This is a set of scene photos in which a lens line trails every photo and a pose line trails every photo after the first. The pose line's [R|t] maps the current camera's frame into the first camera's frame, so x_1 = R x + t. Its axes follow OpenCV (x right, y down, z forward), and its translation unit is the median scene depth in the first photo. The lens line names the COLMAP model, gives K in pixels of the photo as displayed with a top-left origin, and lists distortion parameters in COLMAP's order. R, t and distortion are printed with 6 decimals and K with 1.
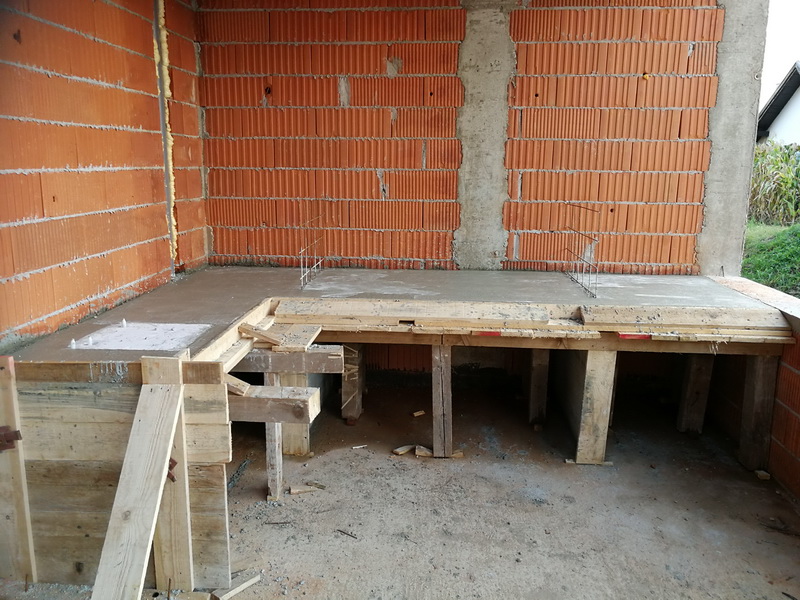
lens RADIAL K [[647.2, 0, 398.1], [0, 647.2, 290.7], [0, 0, 1]] dist [0.007546, -0.010346]
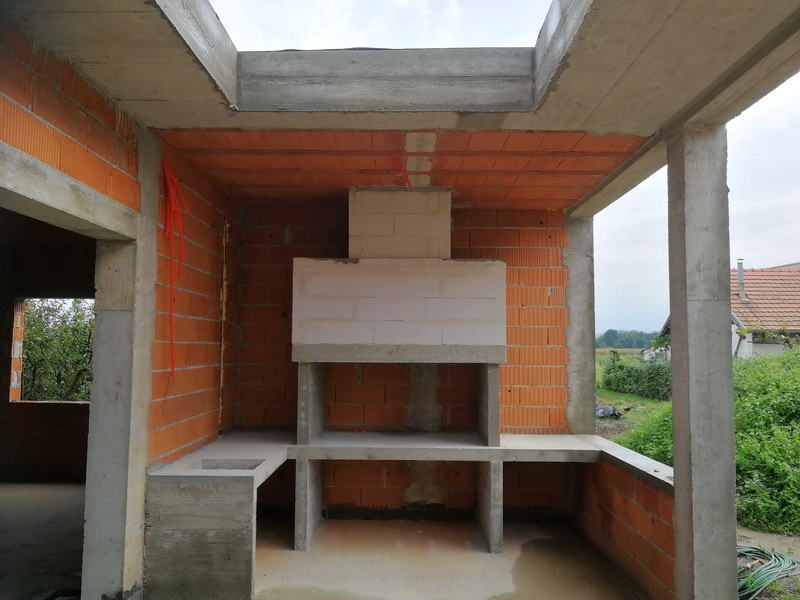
lens RADIAL K [[645.7, 0, 400.0], [0, 645.7, 300.0], [0, 0, 1]] dist [0.011325, -0.008245]
pose [[0.998841, 0.002118, 0.048087, -0.000630], [0.010644, 0.964582, -0.263570, 0.070686], [-0.046942, 0.263776, 0.963441, -0.535644]]
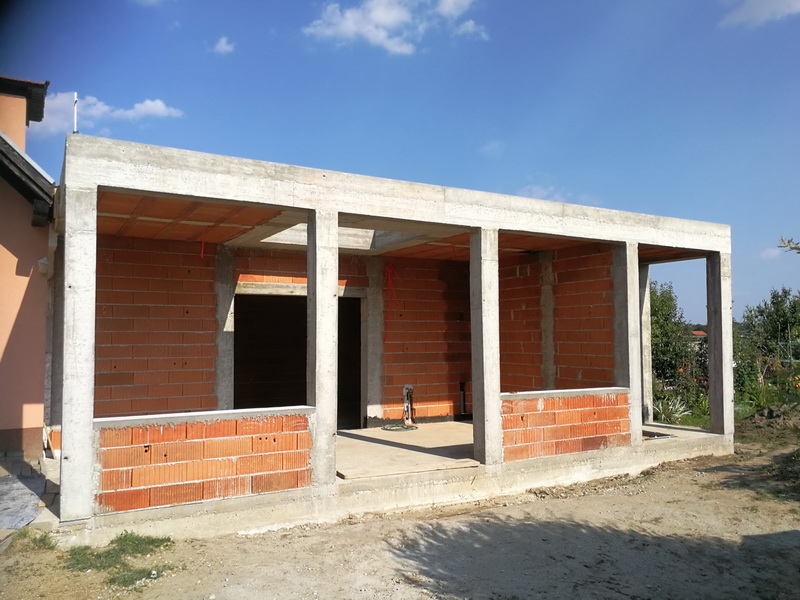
lens RADIAL K [[645.7, 0, 400.0], [0, 645.7, 300.0], [0, 0, 1]] dist [0.011325, -0.008245]
pose [[0.561697, -0.056803, -0.825391, 2.085995], [-0.154130, 0.972991, -0.171850, 0.202664], [0.812860, 0.223745, 0.537771, -0.994654]]
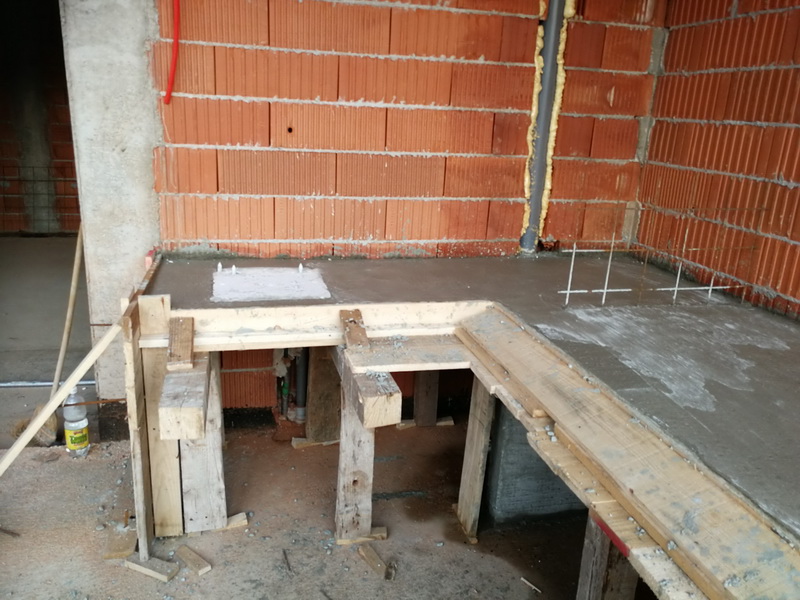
lens RADIAL K [[645.7, 0, 400.0], [0, 645.7, 300.0], [0, 0, 1]] dist [0.011325, -0.008245]
pose [[0.293995, 0.277765, -0.914556, 0.345858], [-0.228237, 0.949564, 0.215028, -0.100309], [0.928157, 0.145518, 0.342563, 0.584634]]
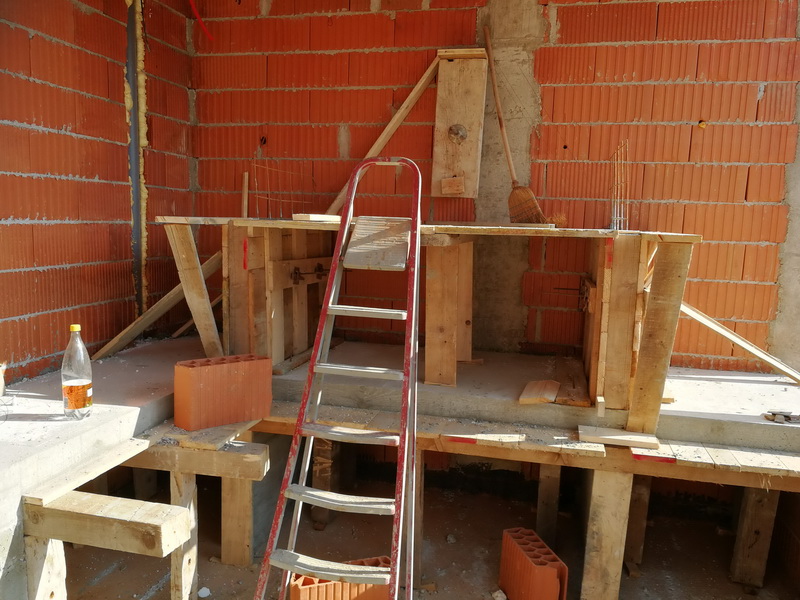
lens RADIAL K [[650.7, 0, 400.6], [0, 650.7, 307.5], [0, 0, 1]] dist [-0.002590, -0.006032]
pose [[0.987001, 0.043366, -0.154750, 0.147166], [-0.053406, 0.996688, -0.061320, -0.033487], [0.151579, 0.068788, 0.986049, 0.159460]]
